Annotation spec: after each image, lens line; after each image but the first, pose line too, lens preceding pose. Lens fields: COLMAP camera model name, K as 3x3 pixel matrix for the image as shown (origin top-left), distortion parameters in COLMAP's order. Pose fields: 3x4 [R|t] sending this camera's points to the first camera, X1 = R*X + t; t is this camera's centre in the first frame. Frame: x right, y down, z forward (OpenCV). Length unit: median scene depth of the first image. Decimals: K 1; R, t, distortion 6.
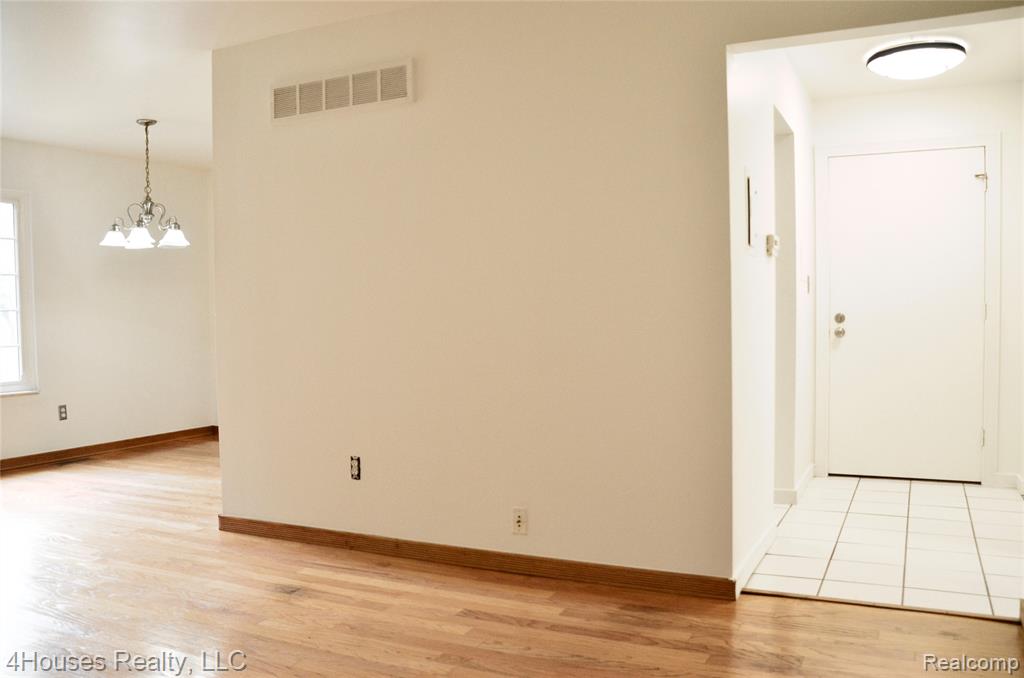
lens RADIAL K [[857.0, 0, 509.3], [0, 857.0, 359.5], [0, 0, 1]] dist [-0.099788, 0.024410]
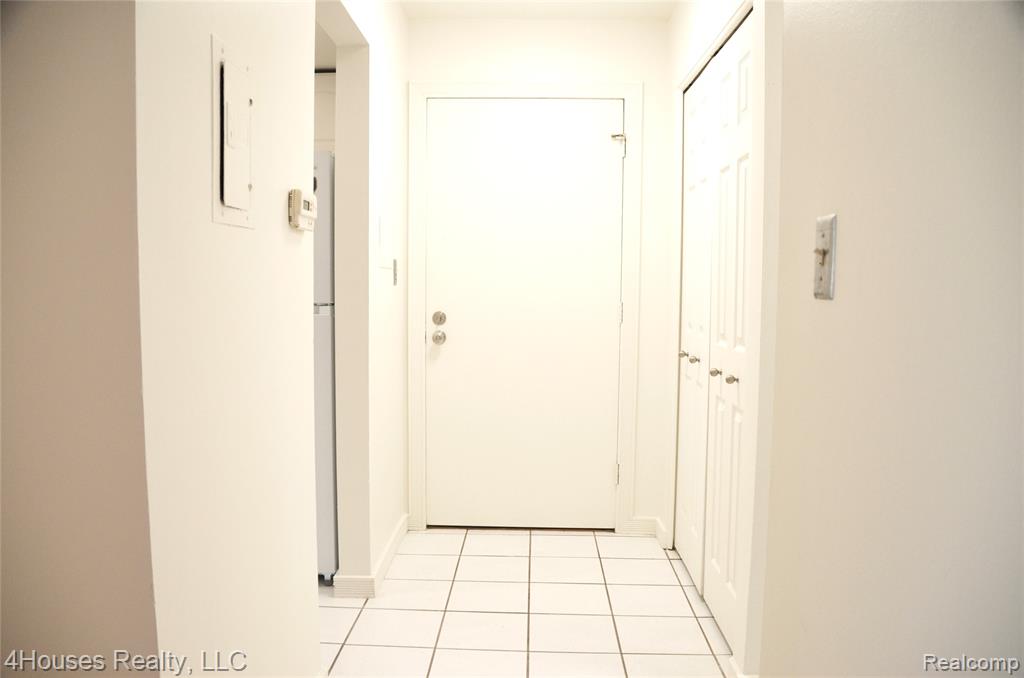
lens RADIAL K [[808.8, 0, 513.4], [0, 808.8, 341.3], [0, 0, 1]] dist [-0.156181, 0.089137]
pose [[0.909619, -0.006602, 0.415392, 0.166902], [-0.001352, 0.999821, 0.018851, -0.044335], [-0.415442, -0.017709, 0.909447, 0.352902]]
